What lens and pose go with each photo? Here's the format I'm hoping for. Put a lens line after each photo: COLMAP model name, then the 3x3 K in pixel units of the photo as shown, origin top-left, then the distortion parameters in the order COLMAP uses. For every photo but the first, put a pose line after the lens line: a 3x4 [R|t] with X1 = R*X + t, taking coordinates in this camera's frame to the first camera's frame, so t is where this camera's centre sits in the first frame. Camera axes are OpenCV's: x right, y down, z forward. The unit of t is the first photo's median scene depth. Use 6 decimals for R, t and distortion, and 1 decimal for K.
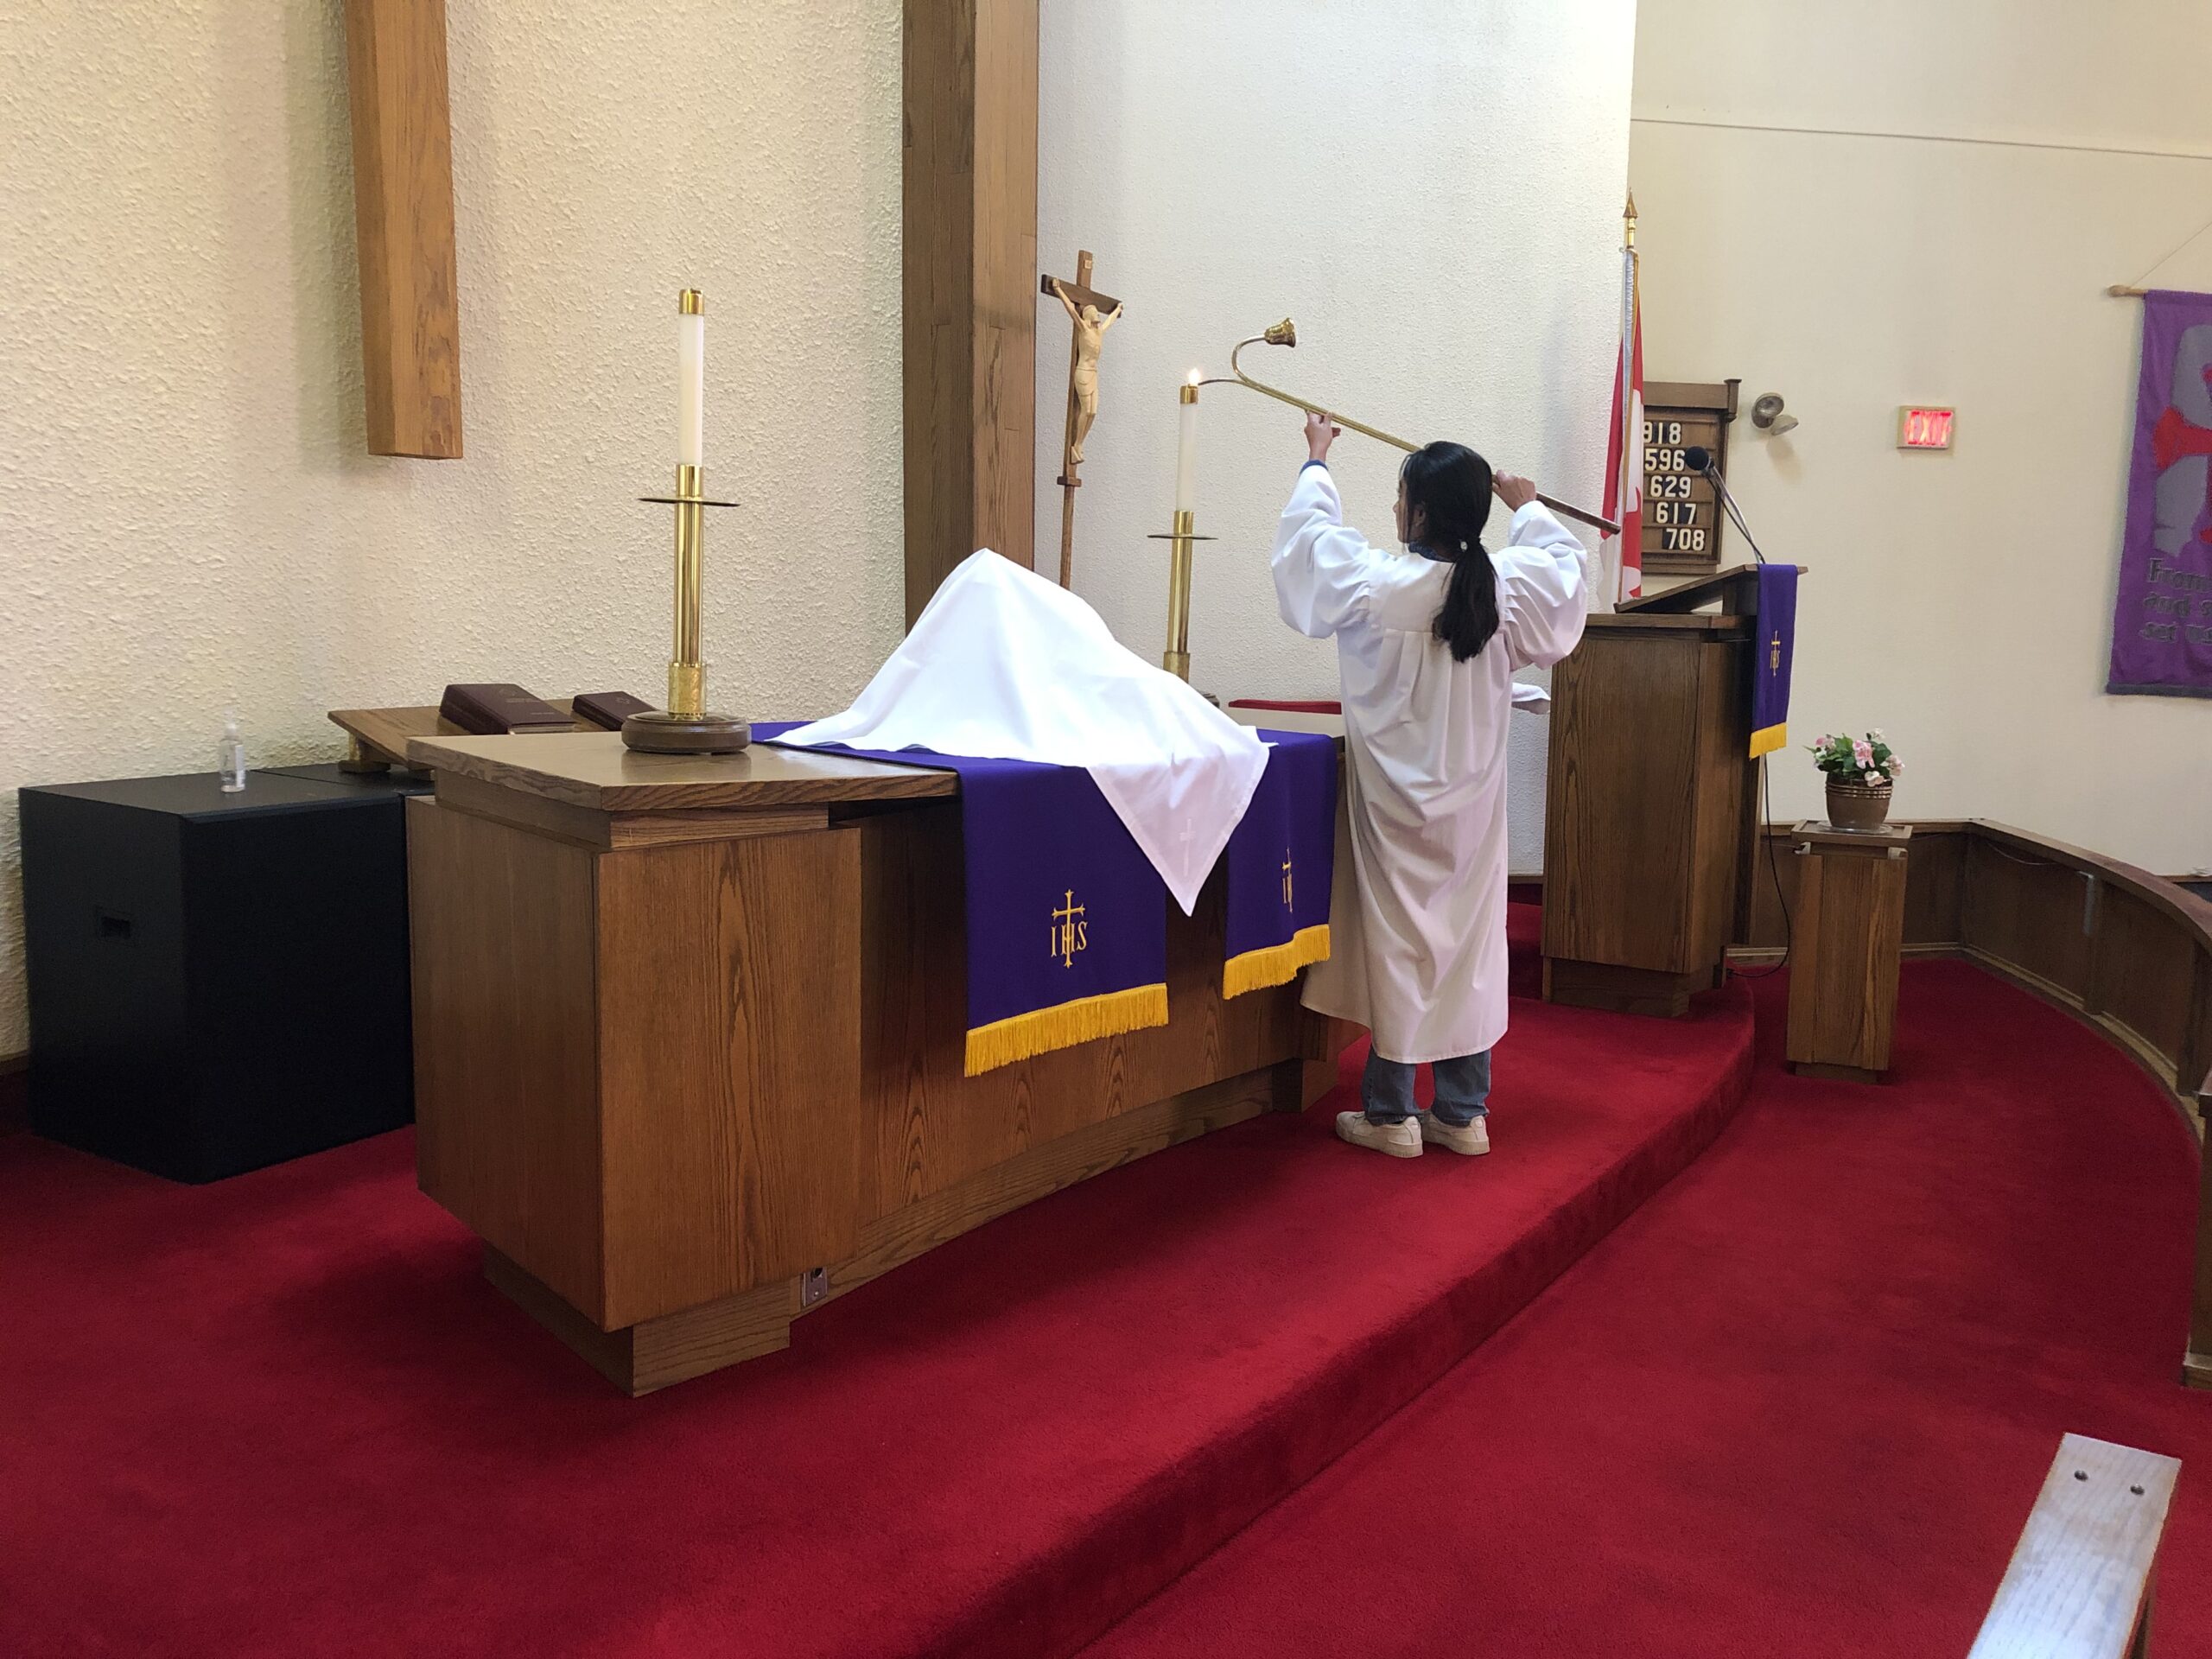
lens RADIAL K [[1812.5, 0, 1107.7], [0, 1812.5, 817.0], [0, 0, 1]] dist [-0.000673, -0.008085]
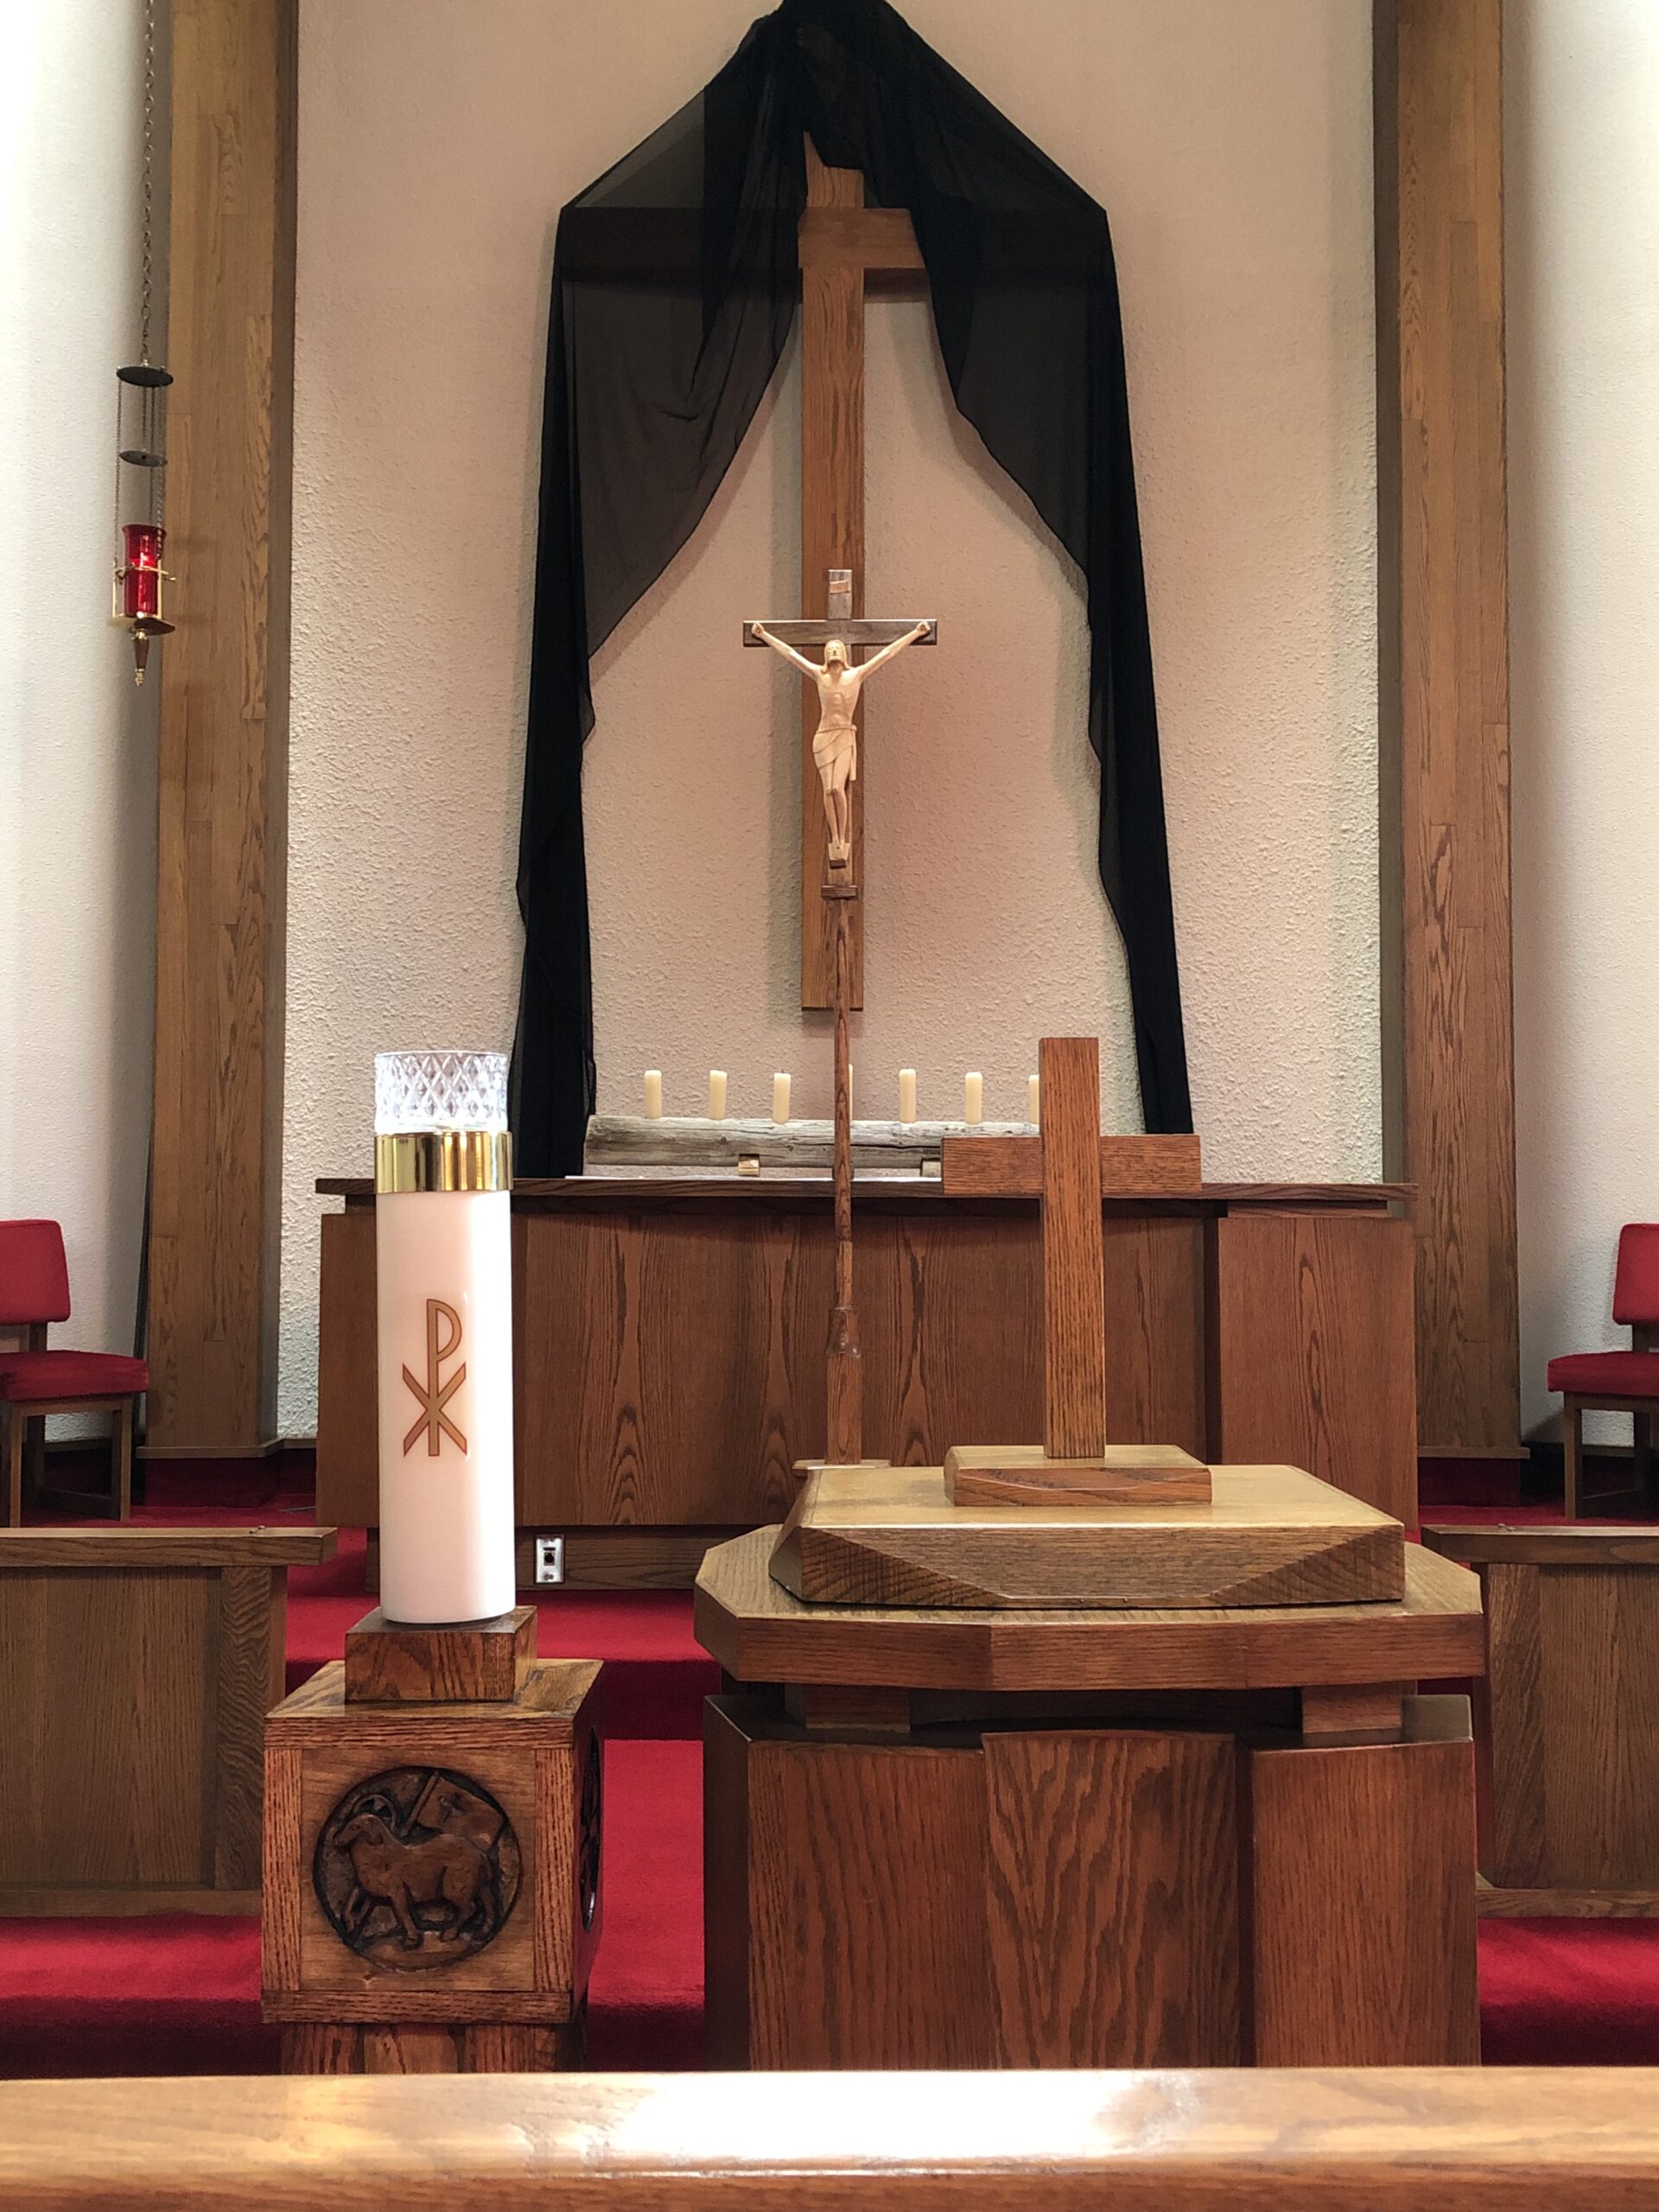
lens RADIAL K [[2303.8, 0, 841.6], [0, 2303.8, 1099.0], [0, 0, 1]] dist [0.019801, 0.000000]
pose [[0.561110, -0.069656, -0.824805, 0.768893], [-0.094145, 0.984616, -0.147198, 0.081030], [0.822370, 0.160246, 0.545921, 0.107345]]
